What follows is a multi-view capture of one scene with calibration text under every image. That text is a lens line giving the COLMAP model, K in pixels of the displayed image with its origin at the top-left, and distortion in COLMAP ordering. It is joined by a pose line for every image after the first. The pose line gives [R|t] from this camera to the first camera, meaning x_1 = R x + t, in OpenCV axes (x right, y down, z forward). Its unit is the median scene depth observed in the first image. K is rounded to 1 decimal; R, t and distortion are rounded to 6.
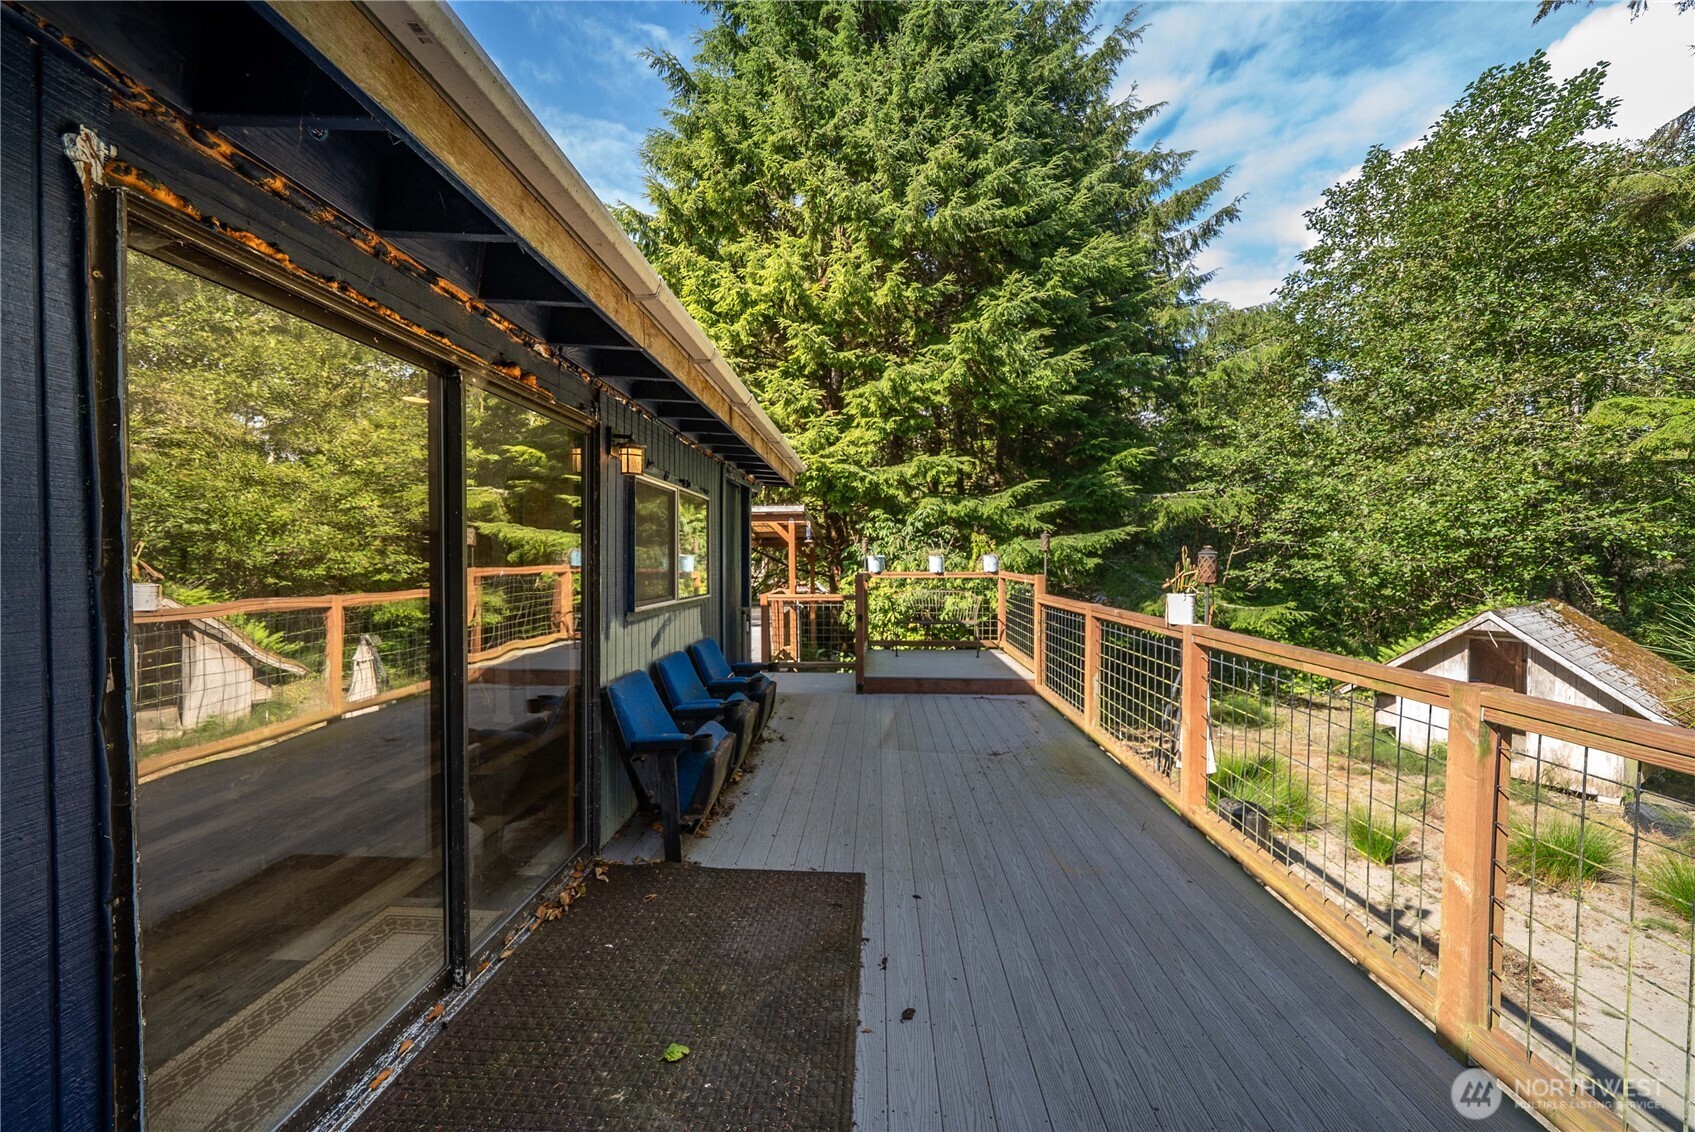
lens RADIAL K [[775.3, 0, 844.2], [0, 775.3, 588.5], [0, 0, 1]] dist [-0.000535, -0.000340]
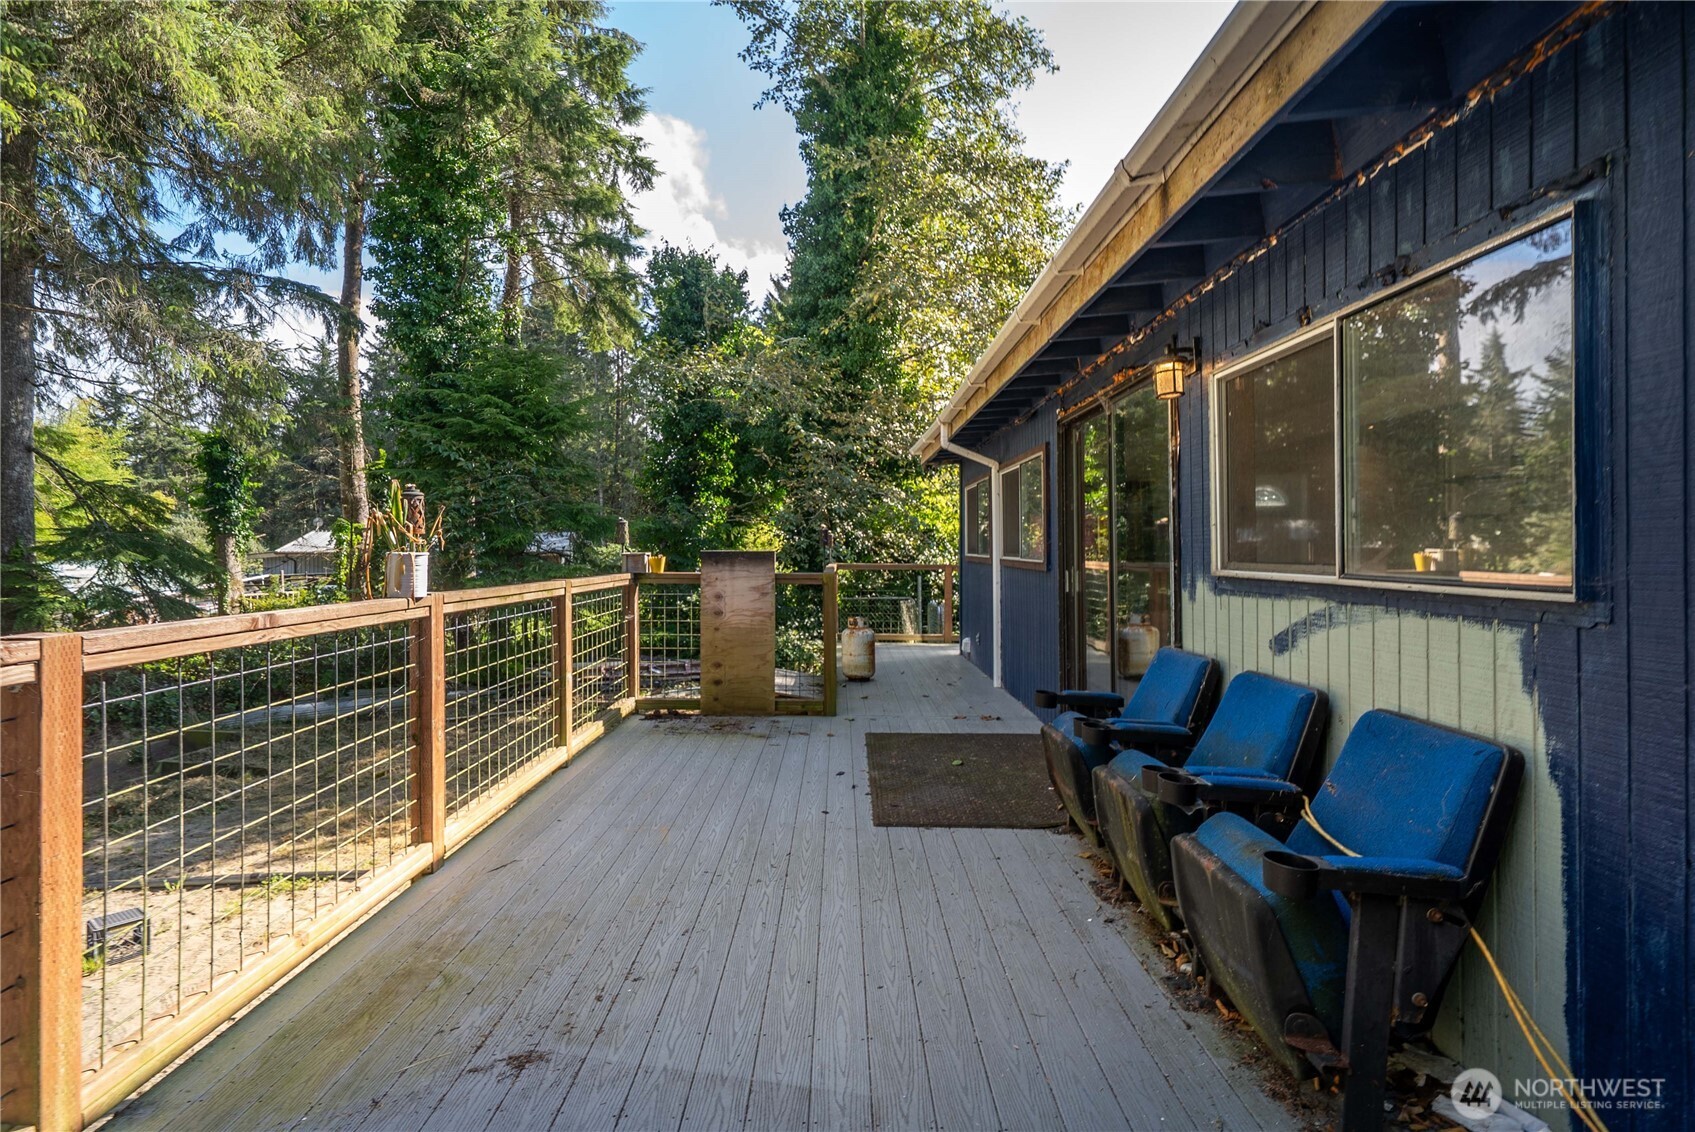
lens RADIAL K [[841.7, 0, 847.7], [0, 841.7, 536.6], [0, 0, 1]] dist [0.000031, 0.000013]
pose [[-0.998878, 0.005379, -0.047046, 0.106955], [0.003954, 0.999532, 0.030344, -0.031193], [0.047187, 0.030124, -0.998432, 2.016153]]
